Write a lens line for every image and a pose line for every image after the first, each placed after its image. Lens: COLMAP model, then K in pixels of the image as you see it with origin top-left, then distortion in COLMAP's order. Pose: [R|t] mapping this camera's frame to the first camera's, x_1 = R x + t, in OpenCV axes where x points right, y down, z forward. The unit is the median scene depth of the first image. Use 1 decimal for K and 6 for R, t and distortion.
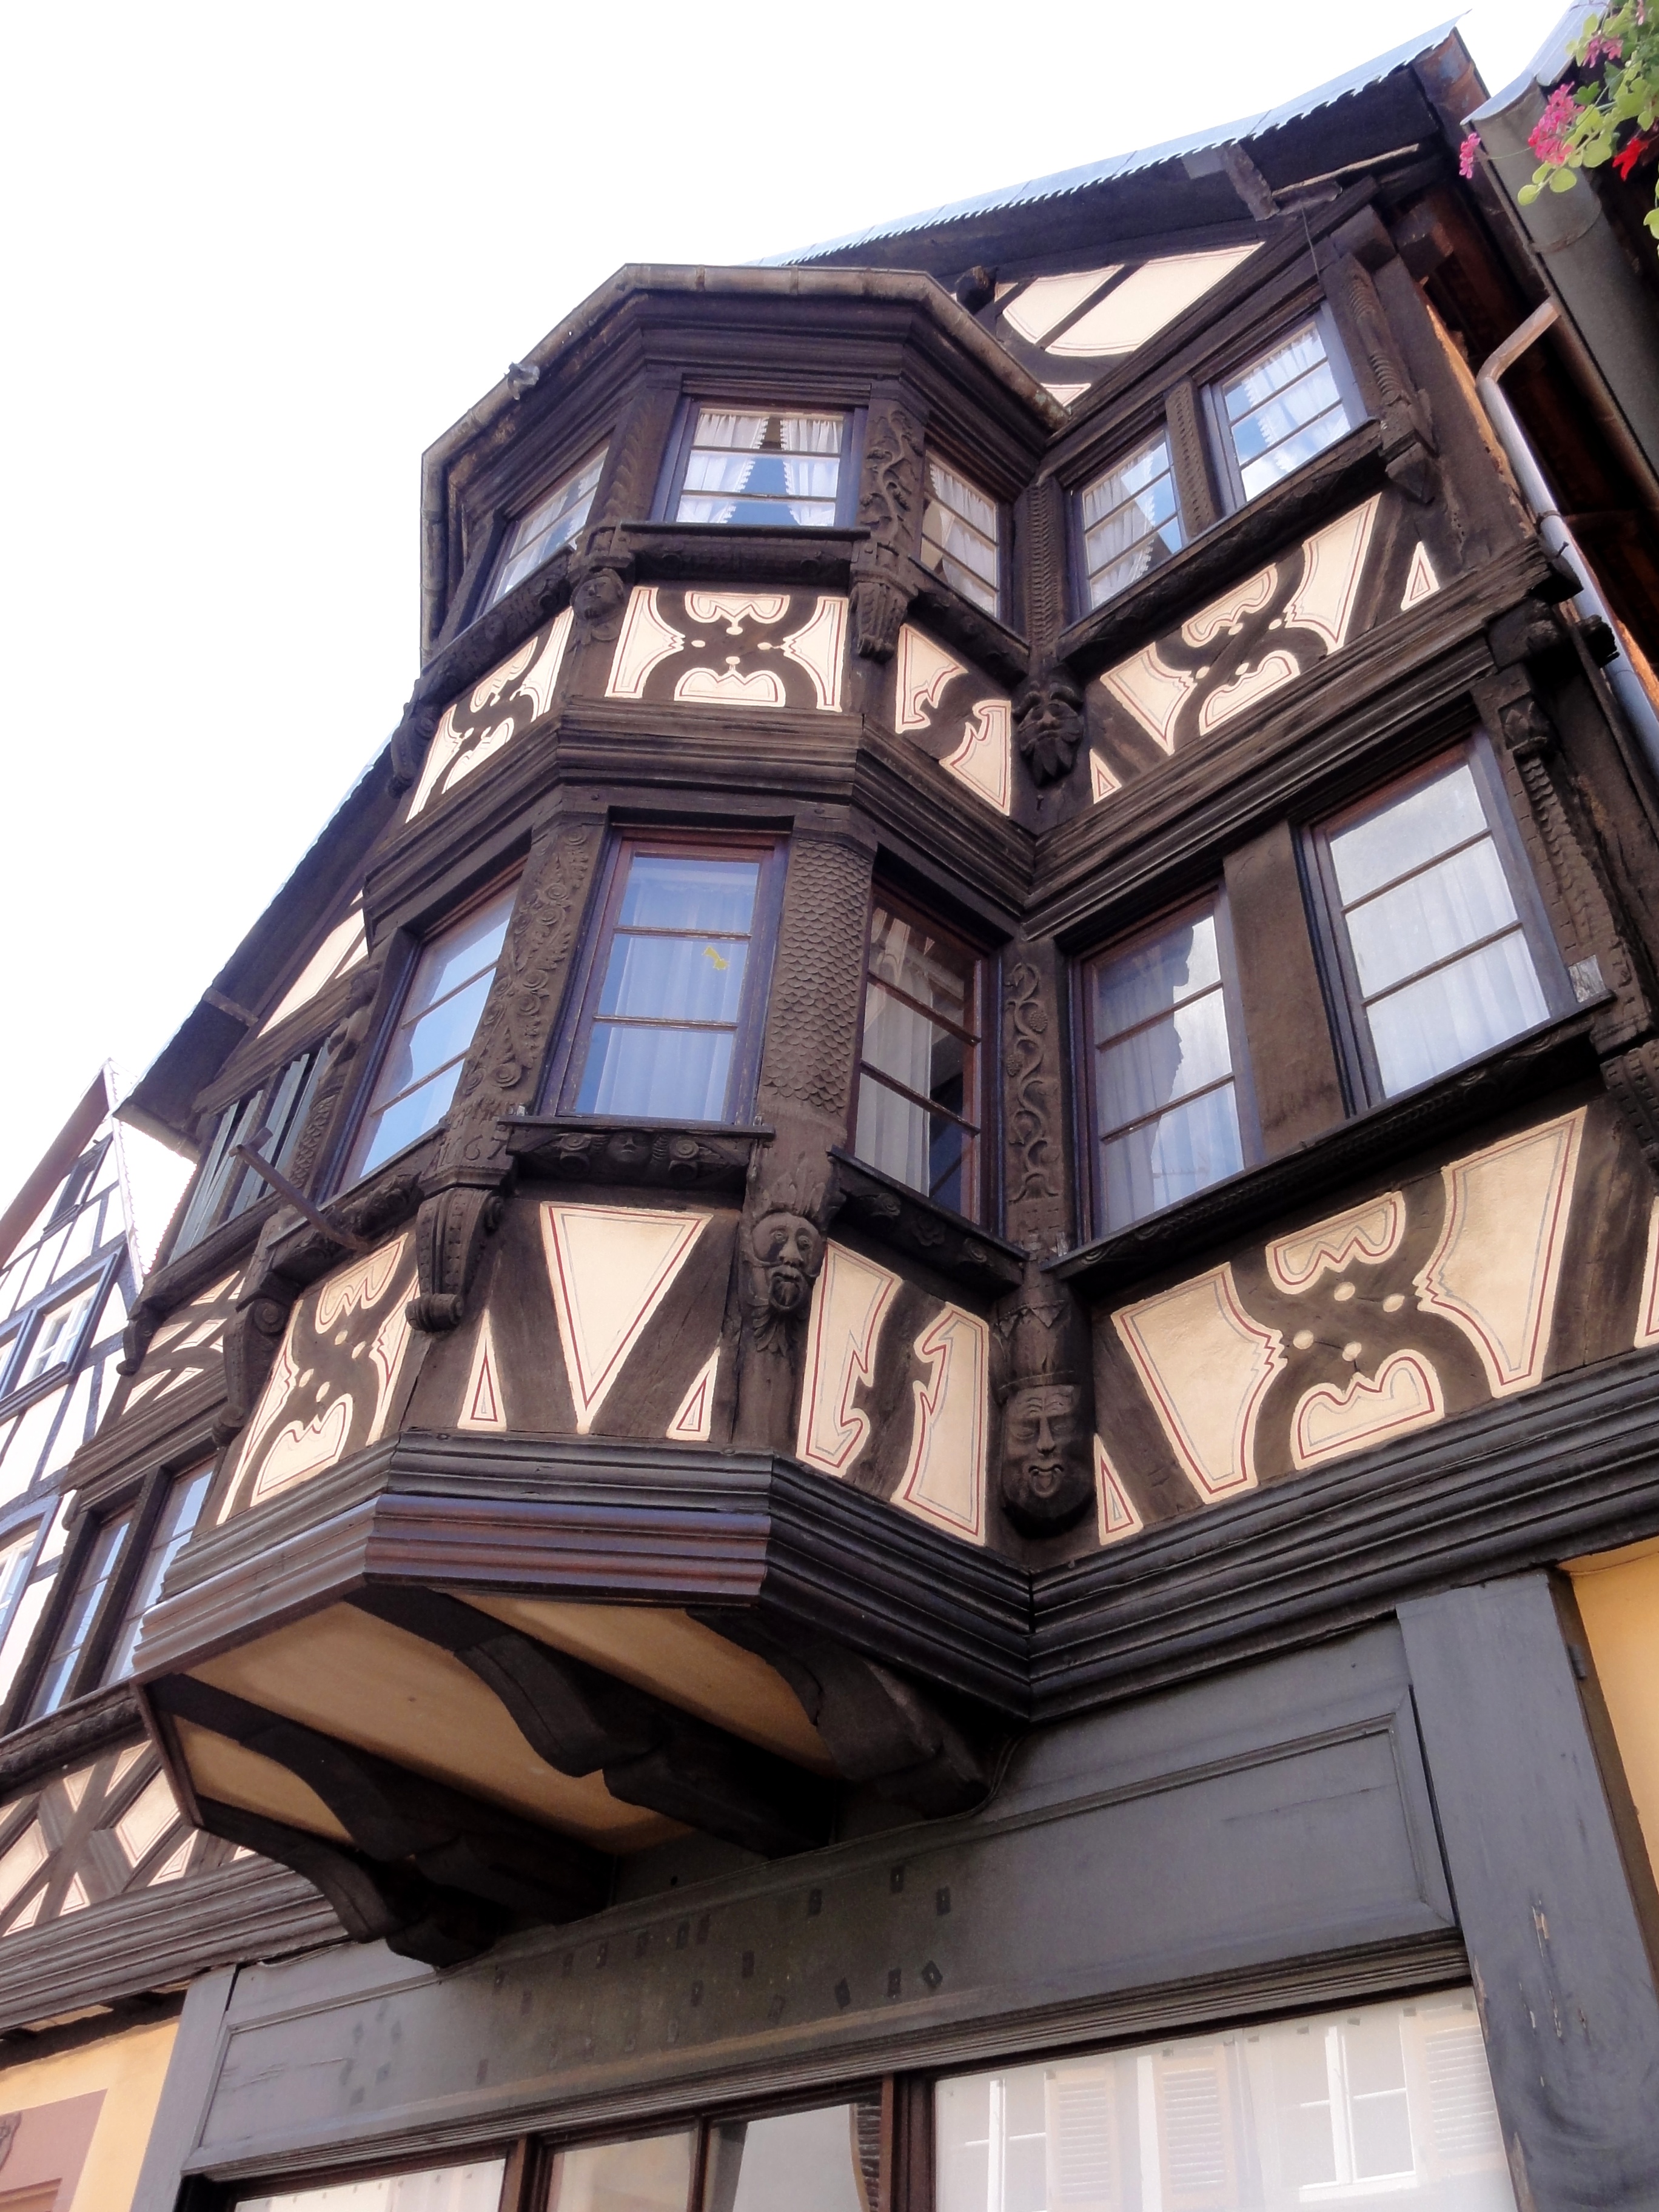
lens RADIAL K [[1672.0, 0, 829.5], [0, 1672.0, 1106.0], [0, 0, 1]] dist [-0.009850, -0.003972]
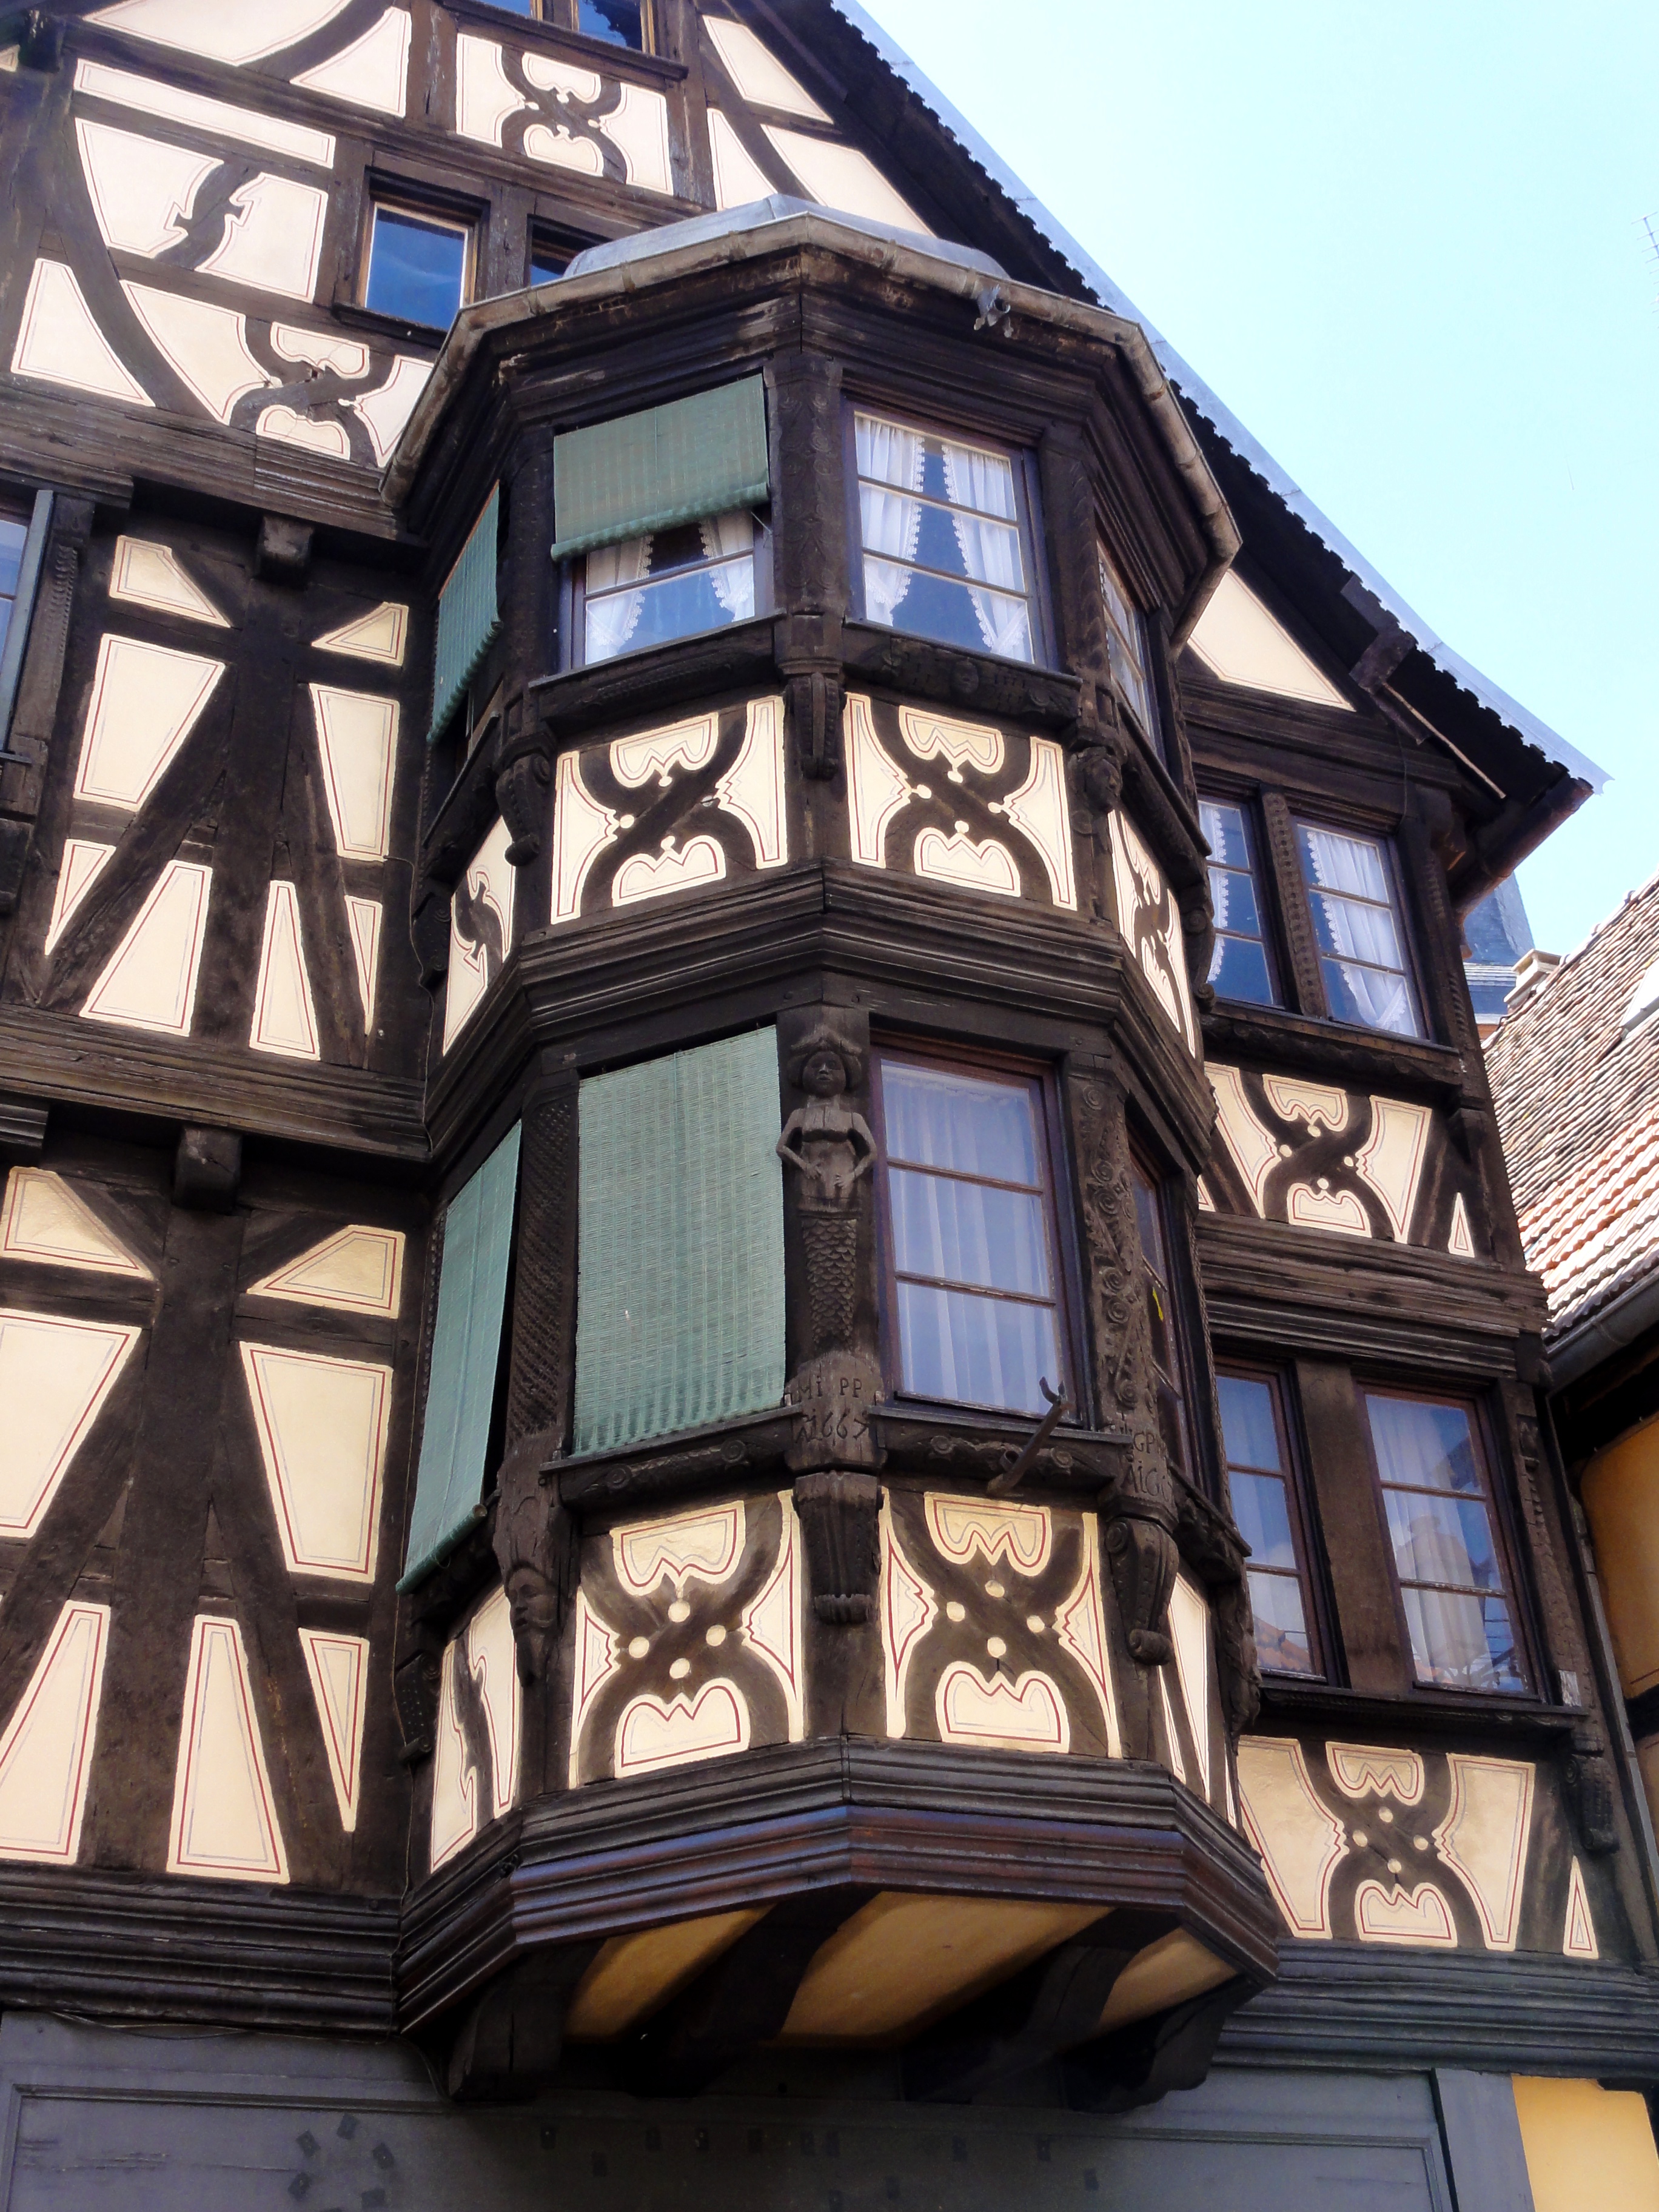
lens RADIAL K [[2430.7, 0, 829.5], [0, 2430.7, 1106.0], [0, 0, 1]] dist [-0.005107, -0.002663]
pose [[0.462377, 0.444874, 0.767003, -1.160505], [-0.559177, 0.817626, -0.137145, 0.110920], [-0.688134, -0.365478, 0.626815, 0.176775]]
